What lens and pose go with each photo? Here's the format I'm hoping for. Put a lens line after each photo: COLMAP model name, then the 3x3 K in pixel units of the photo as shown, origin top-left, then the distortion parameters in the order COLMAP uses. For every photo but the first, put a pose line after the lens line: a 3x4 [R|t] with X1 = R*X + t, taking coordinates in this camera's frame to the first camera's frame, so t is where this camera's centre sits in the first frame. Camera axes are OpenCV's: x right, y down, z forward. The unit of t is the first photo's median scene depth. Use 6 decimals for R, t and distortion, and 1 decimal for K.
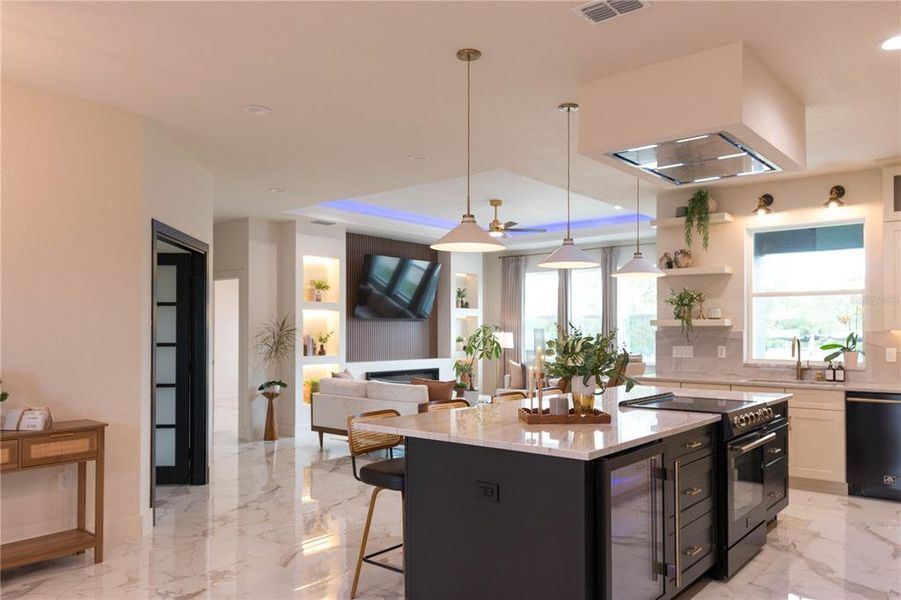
lens RADIAL K [[671.0, 0, 457.2], [0, 671.0, 320.3], [0, 0, 1]] dist [0.023536, -0.009776]
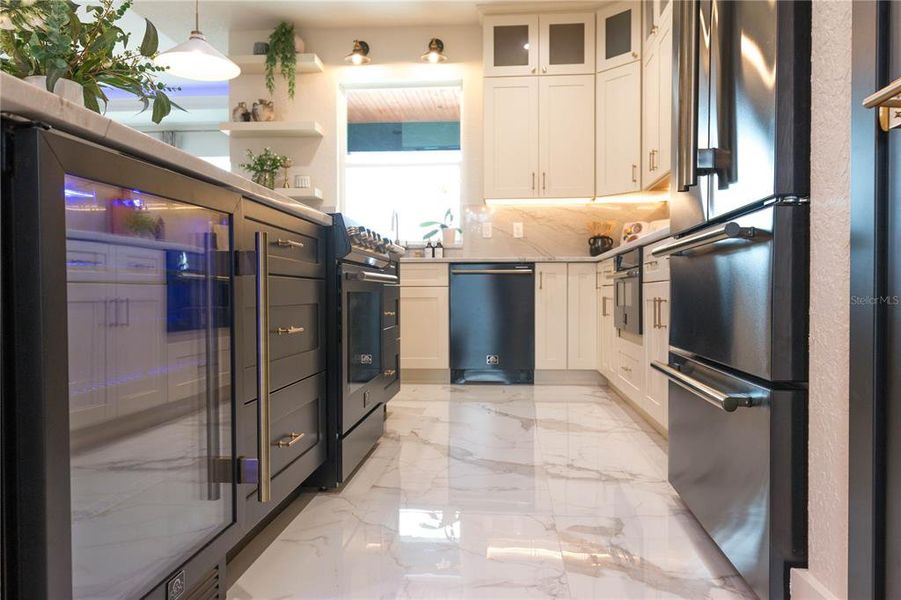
lens RADIAL K [[671.0, 0, 453.4], [0, 671.0, 302.8], [0, 0, 1]] dist [0.023536, -0.009776]
pose [[0.823023, -0.011546, 0.567890, 0.076793], [-0.006752, 0.999524, 0.030107, 0.108257], [-0.567967, -0.028613, 0.822554, 0.243736]]
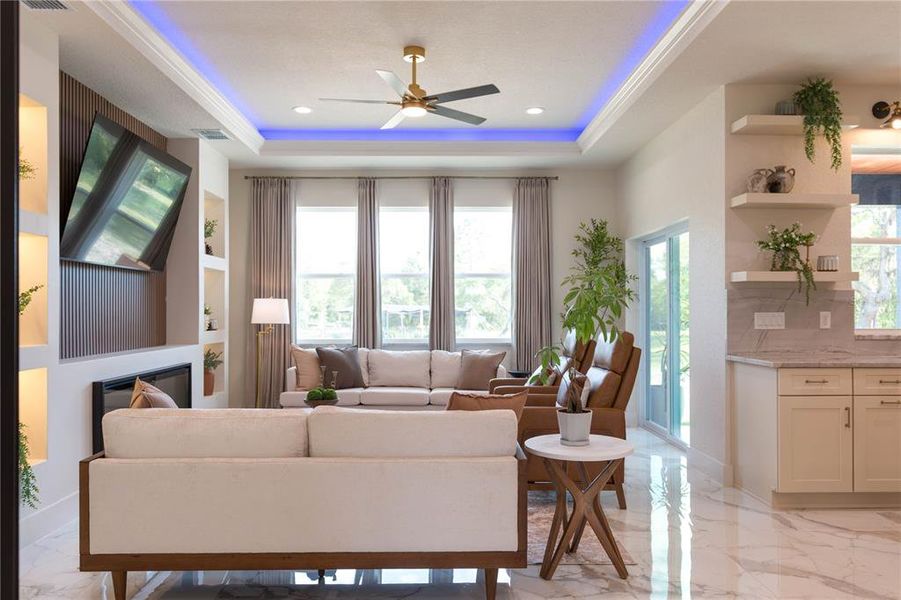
lens RADIAL K [[671.0, 0, 450.7], [0, 671.0, 299.6], [0, 0, 1]] dist [0.023536, -0.009776]
pose [[0.750955, 0.007830, 0.660307, -0.364493], [-0.010508, 0.999945, 0.000093, 0.030730], [-0.660270, -0.007009, 0.750996, 0.747385]]
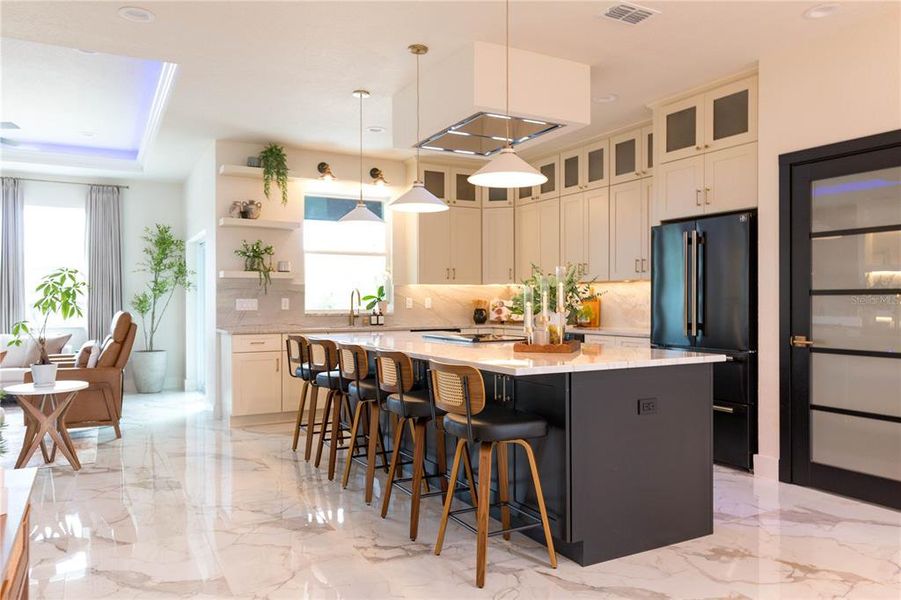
lens RADIAL K [[671.0, 0, 454.5], [0, 671.0, 295.9], [0, 0, 1]] dist [0.023536, -0.009776]
pose [[0.375185, 0.002668, 0.926946, -0.486976], [-0.013698, 0.999903, 0.002666, 0.028983], [-0.926849, -0.013697, 0.375185, 0.371820]]
